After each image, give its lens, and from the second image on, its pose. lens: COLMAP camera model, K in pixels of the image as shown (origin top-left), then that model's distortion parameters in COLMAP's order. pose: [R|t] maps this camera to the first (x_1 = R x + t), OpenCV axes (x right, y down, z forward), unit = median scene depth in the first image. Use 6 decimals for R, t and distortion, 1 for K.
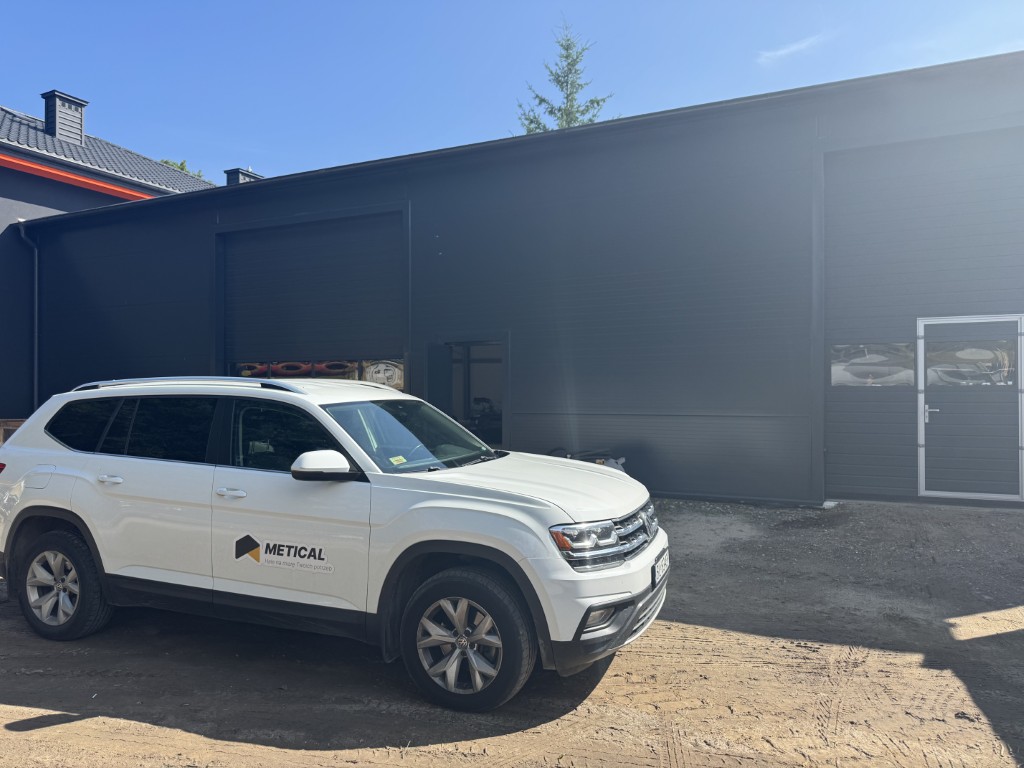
lens RADIAL K [[747.6, 0, 511.9], [0, 747.6, 371.3], [0, 0, 1]] dist [0.002473, 0.001960]
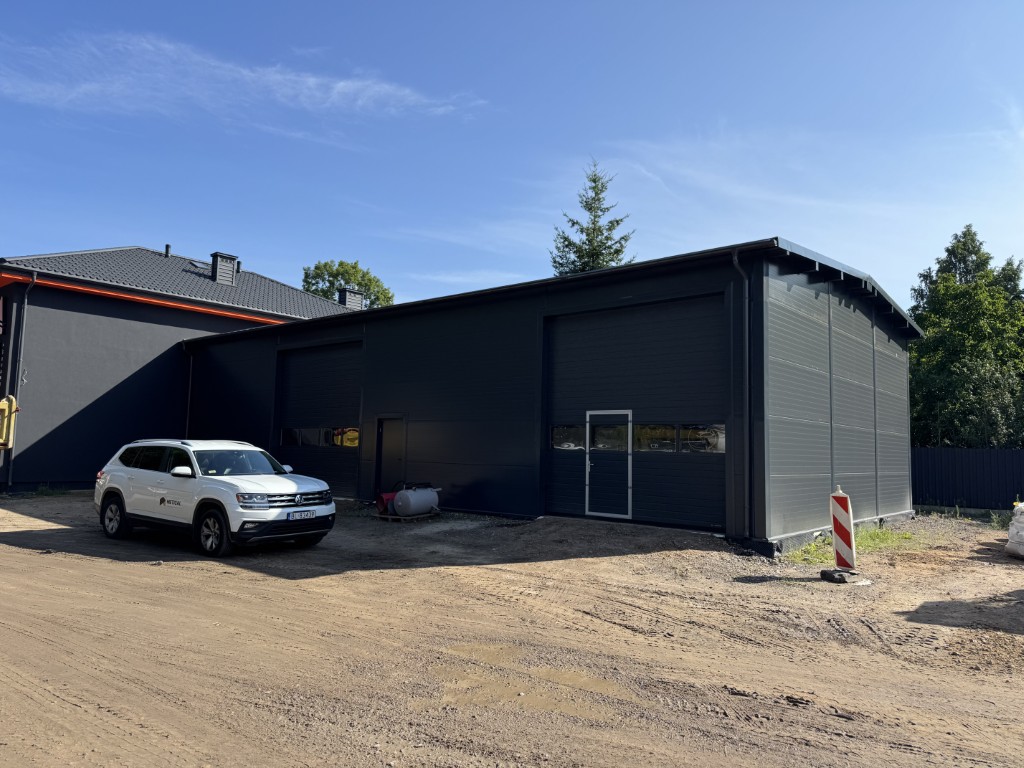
lens RADIAL K [[716.9, 0, 512.0], [0, 716.9, 384.0], [0, 0, 1]] dist [-0.000994, -0.004482]
pose [[0.971396, -0.000688, -0.237465, 0.893904], [-0.015225, 0.997758, -0.065173, -0.025937], [0.236977, 0.066924, 0.969207, -0.752709]]
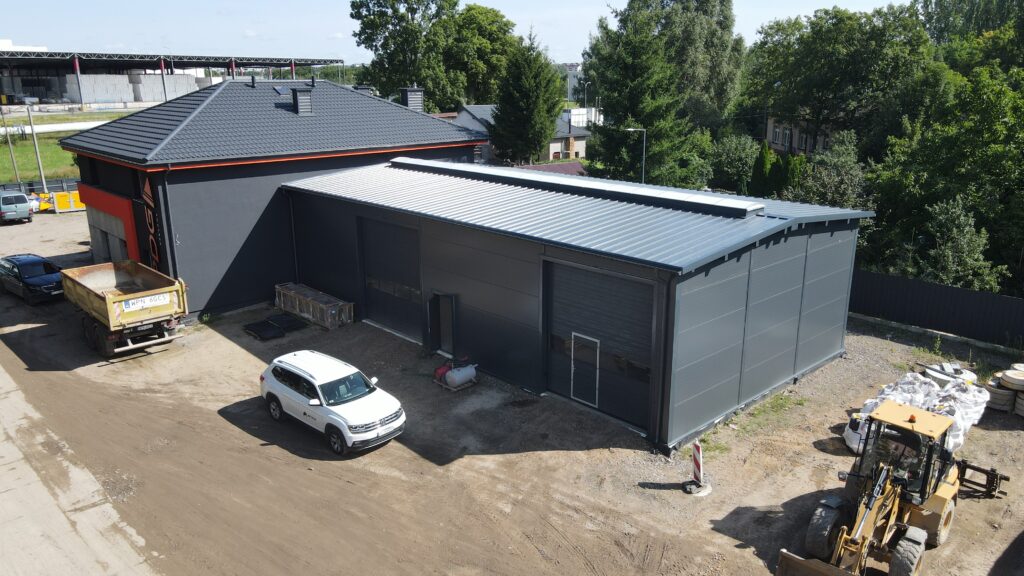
lens RADIAL K [[758.5, 0, 529.7], [0, 758.5, 301.8], [0, 0, 1]] dist [-0.058634, 0.000971]
pose [[0.943347, 0.101491, -0.315904, 1.392459], [0.000456, 0.951674, 0.307110, -1.095843], [0.331807, -0.289855, 0.897713, -1.490922]]
